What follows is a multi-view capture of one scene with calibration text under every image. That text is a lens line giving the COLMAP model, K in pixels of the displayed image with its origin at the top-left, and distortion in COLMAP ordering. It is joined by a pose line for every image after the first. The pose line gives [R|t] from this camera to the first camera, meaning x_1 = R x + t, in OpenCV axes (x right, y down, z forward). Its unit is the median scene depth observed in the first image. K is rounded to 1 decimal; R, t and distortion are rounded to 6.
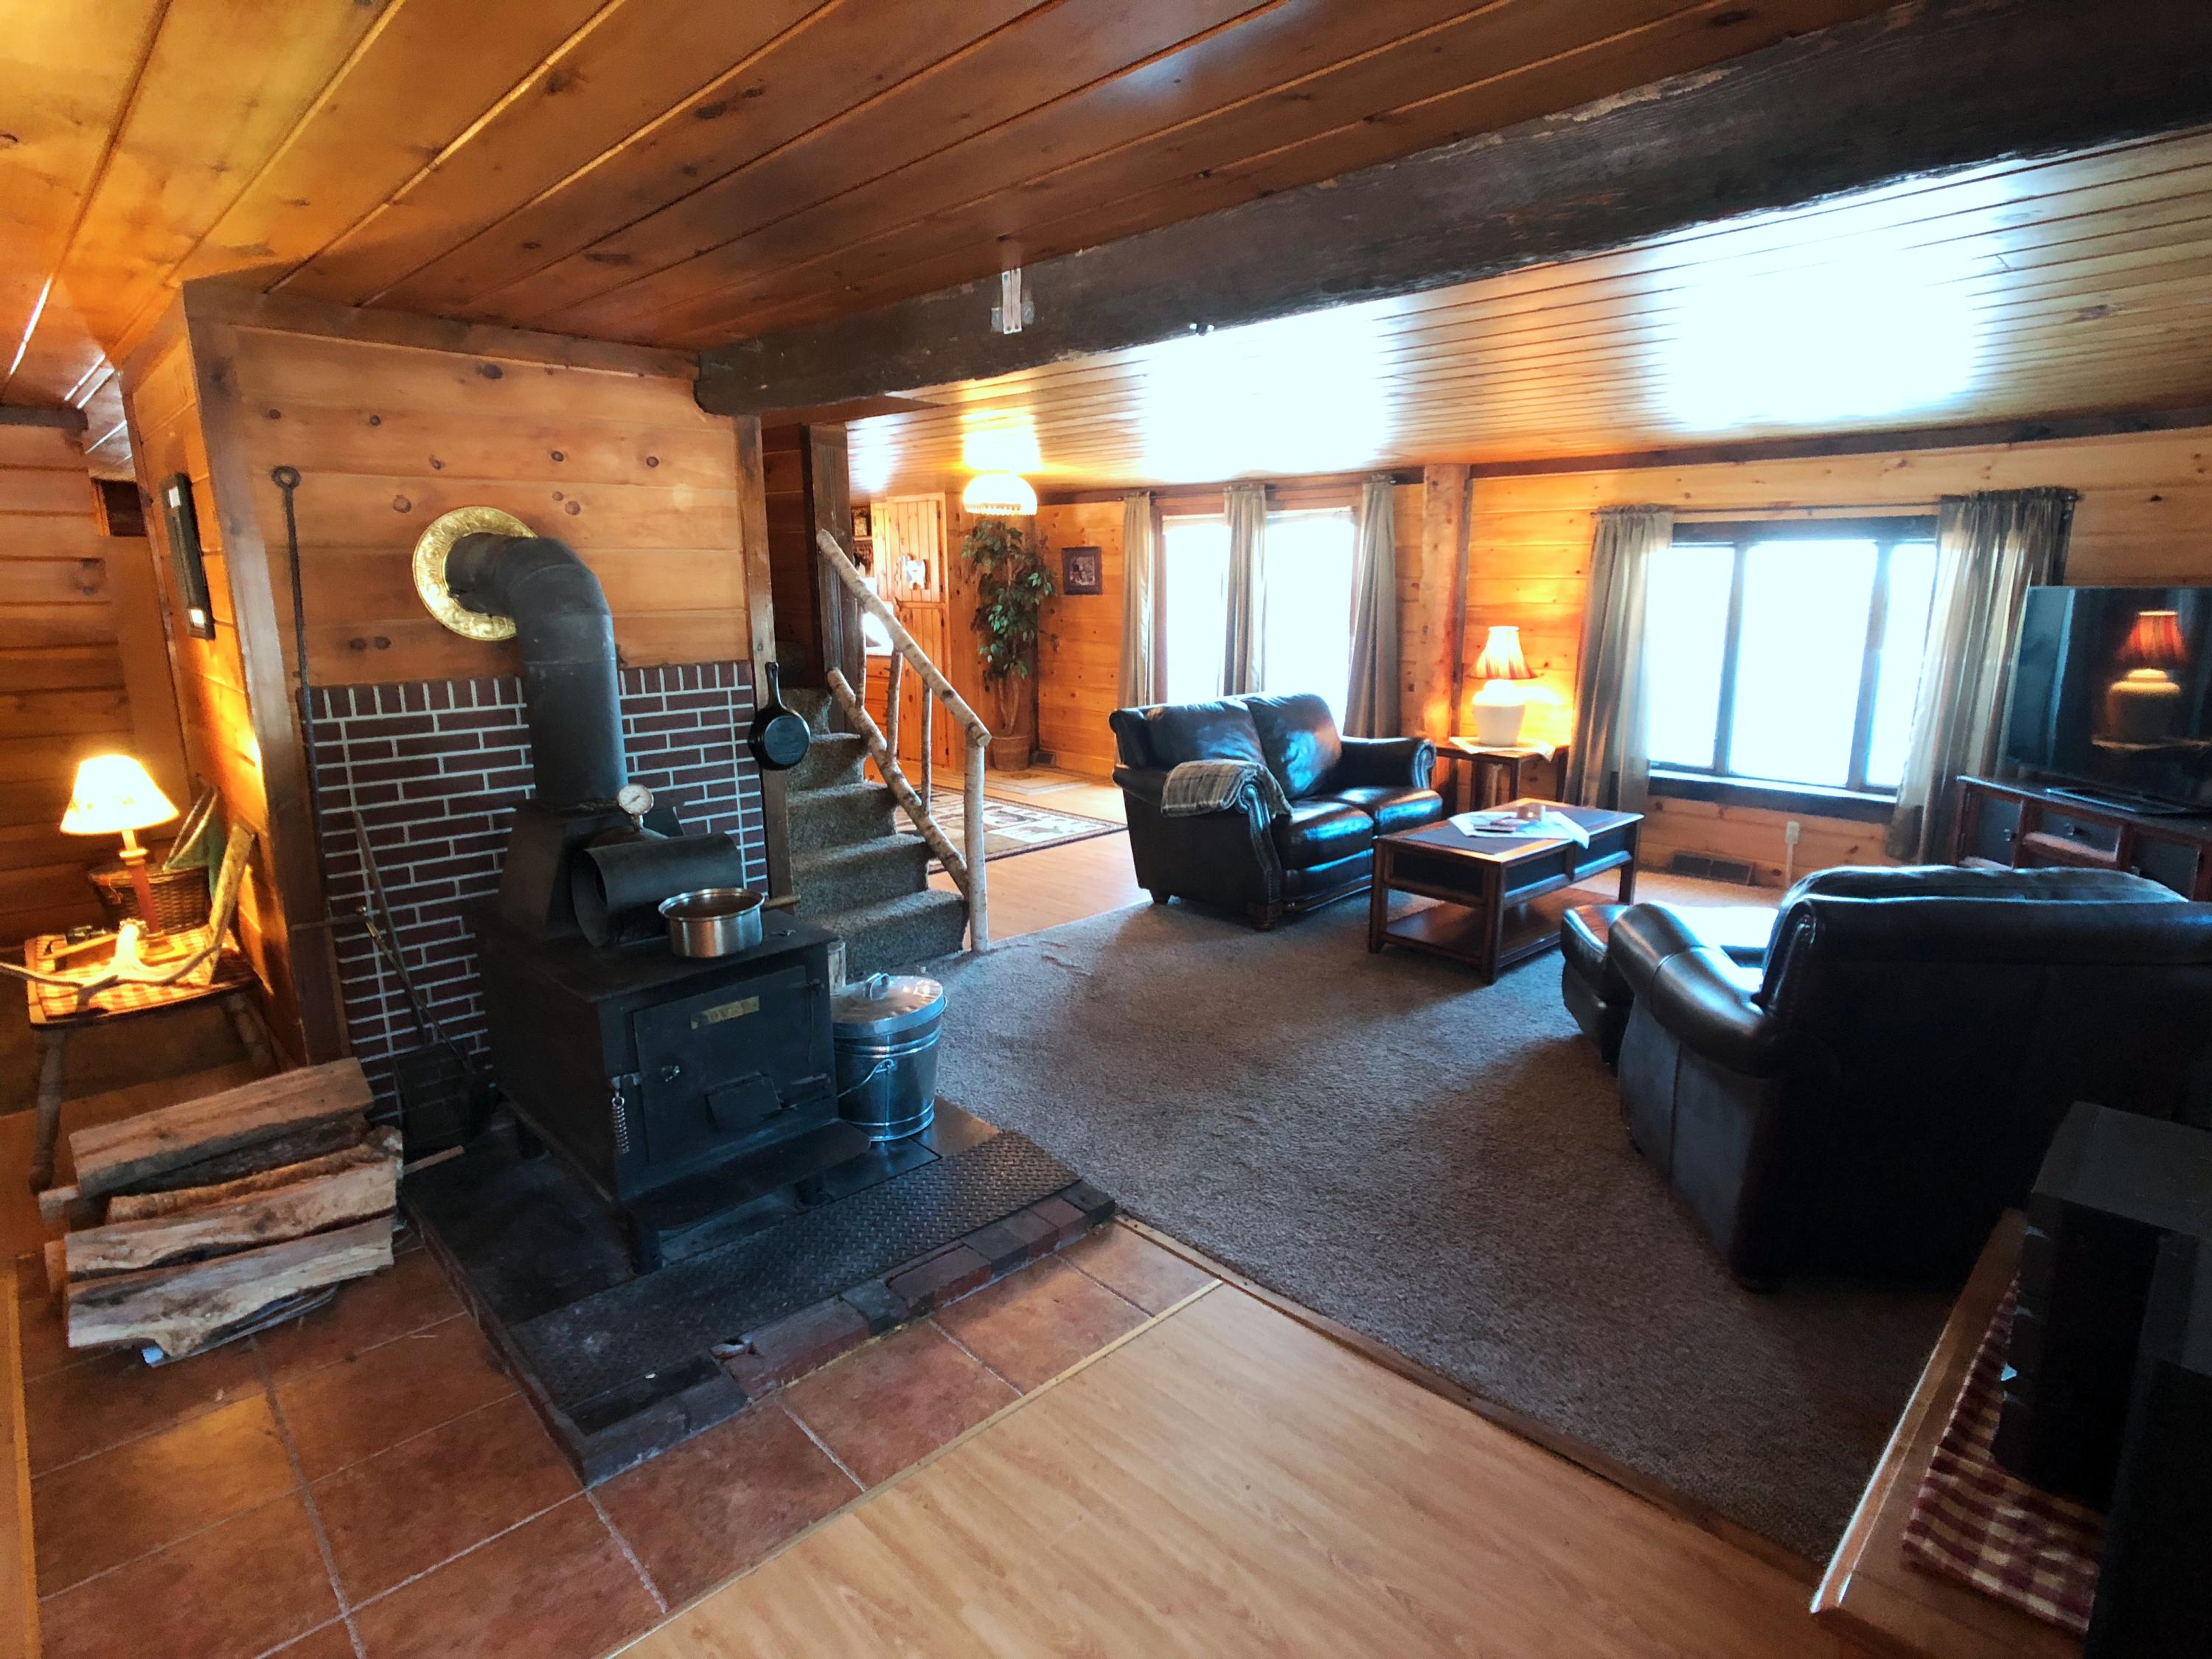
lens RADIAL K [[1155.8, 0, 1111.4], [0, 1155.8, 815.8], [0, 0, 1]] dist [-0.033470, 0.028994]
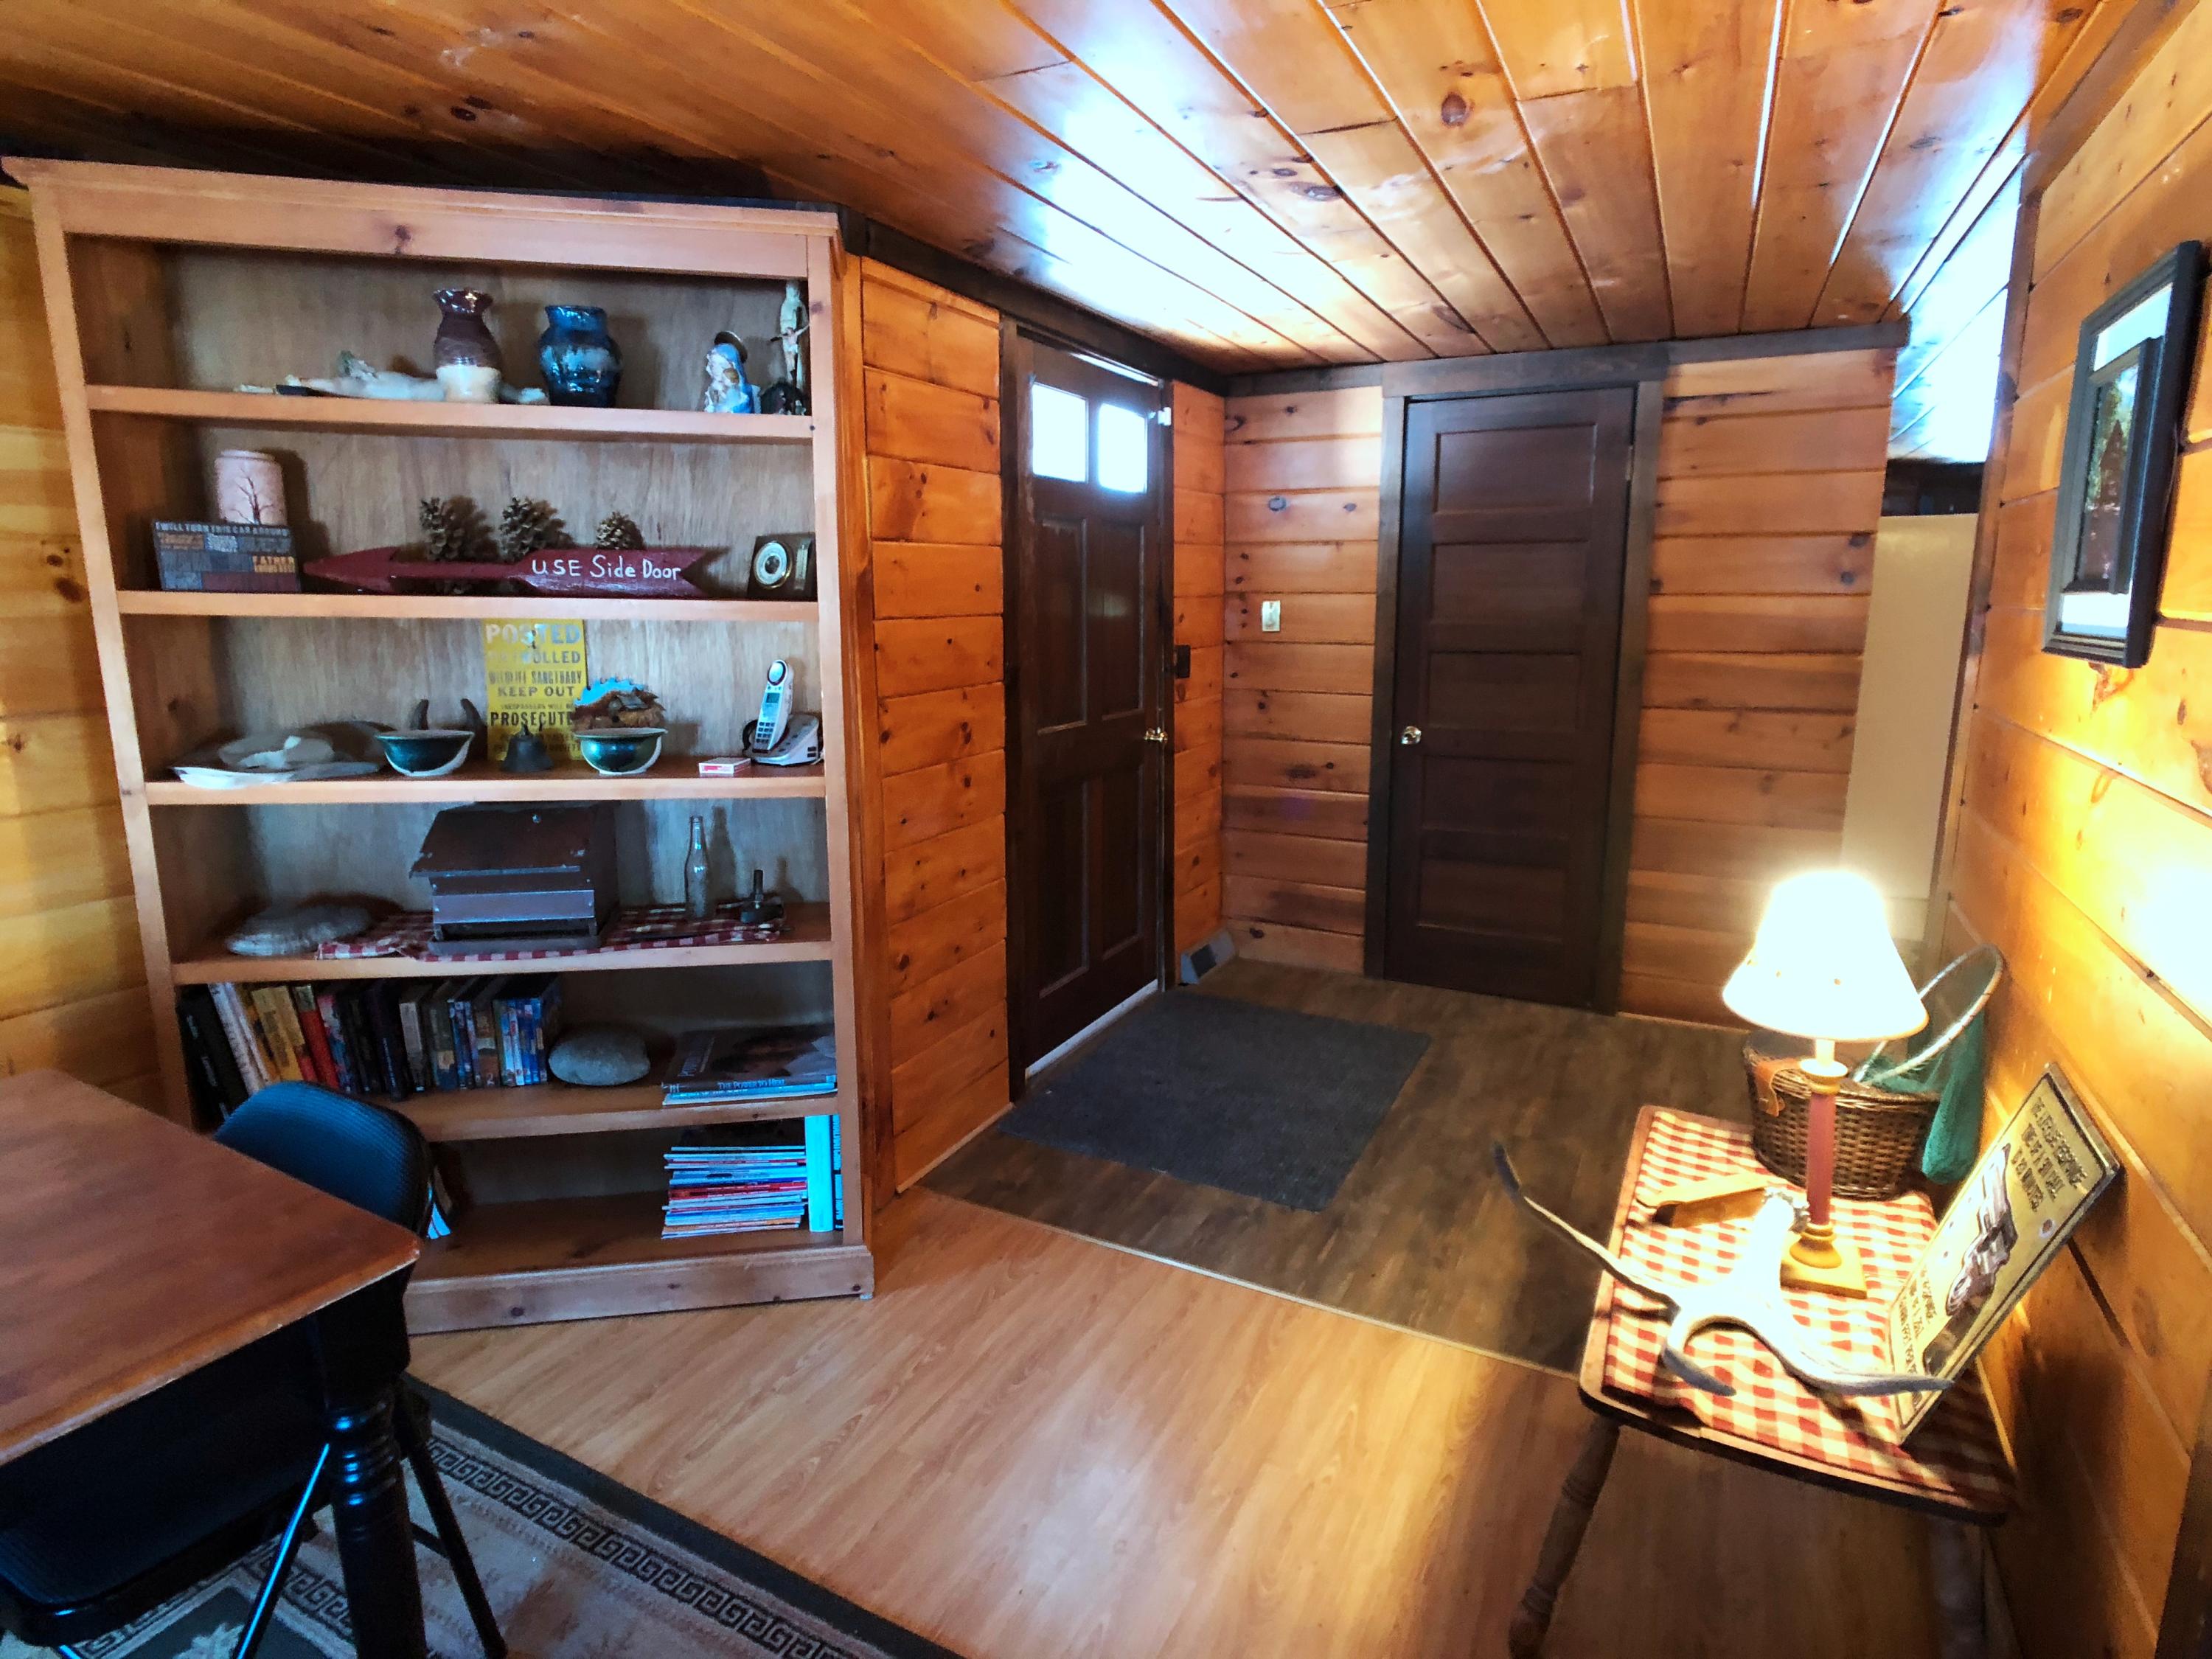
lens RADIAL K [[1155.8, 0, 1111.4], [0, 1155.8, 815.8], [0, 0, 1]] dist [-0.033470, 0.028994]
pose [[0.302675, 0.177910, -0.936342, -0.496762], [-0.180461, 0.975350, 0.126987, -0.086981], [0.935853, 0.130537, 0.327320, 0.526258]]
